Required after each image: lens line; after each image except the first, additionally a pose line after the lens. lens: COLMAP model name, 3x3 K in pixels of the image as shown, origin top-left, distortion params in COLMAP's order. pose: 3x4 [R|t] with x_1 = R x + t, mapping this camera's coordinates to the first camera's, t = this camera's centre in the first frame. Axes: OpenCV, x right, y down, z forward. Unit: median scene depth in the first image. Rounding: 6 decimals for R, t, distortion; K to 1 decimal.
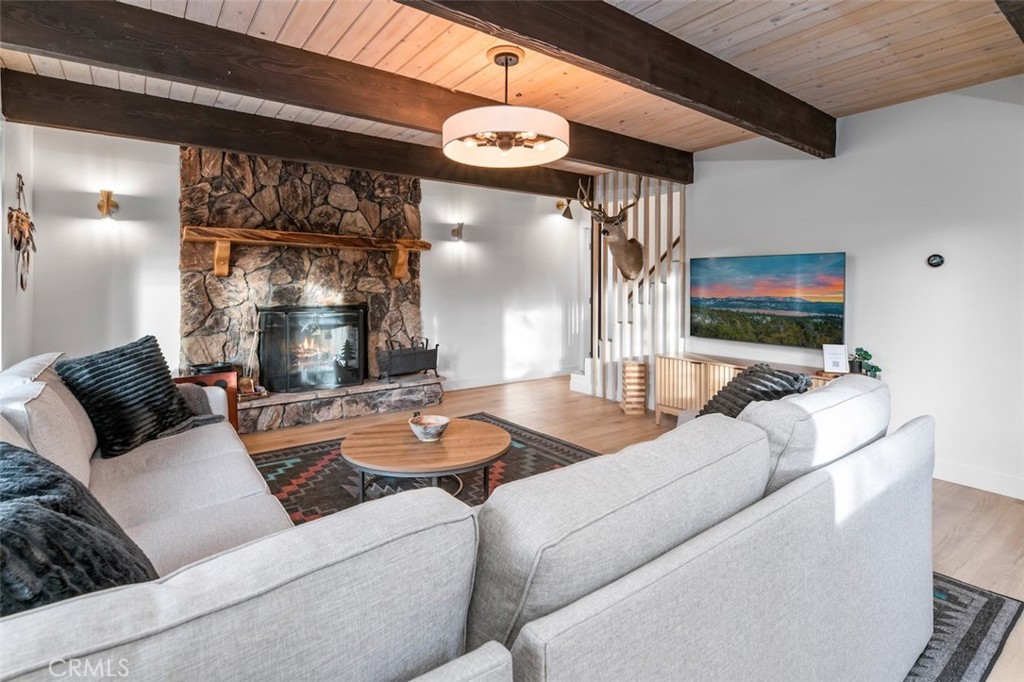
lens RADIAL K [[510.0, 0, 512.0], [0, 510.0, 341.0], [0, 0, 1]] dist [0.000177, 0.000081]
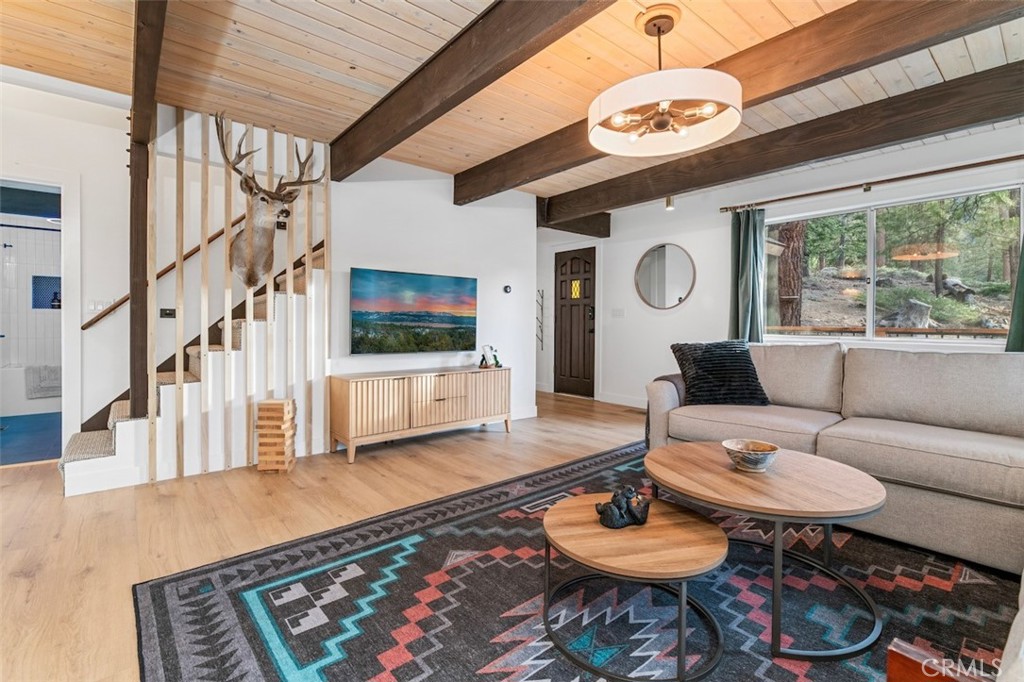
lens RADIAL K [[460.1, 0, 511.6], [0, 460.1, 320.9], [0, 0, 1]] dist [0.000651, 0.000012]
pose [[-0.054239, 0.004803, 0.998516, -0.539305], [0.087807, 0.996138, -0.000022, -0.047920], [-0.994660, 0.087675, -0.054452, 0.855746]]
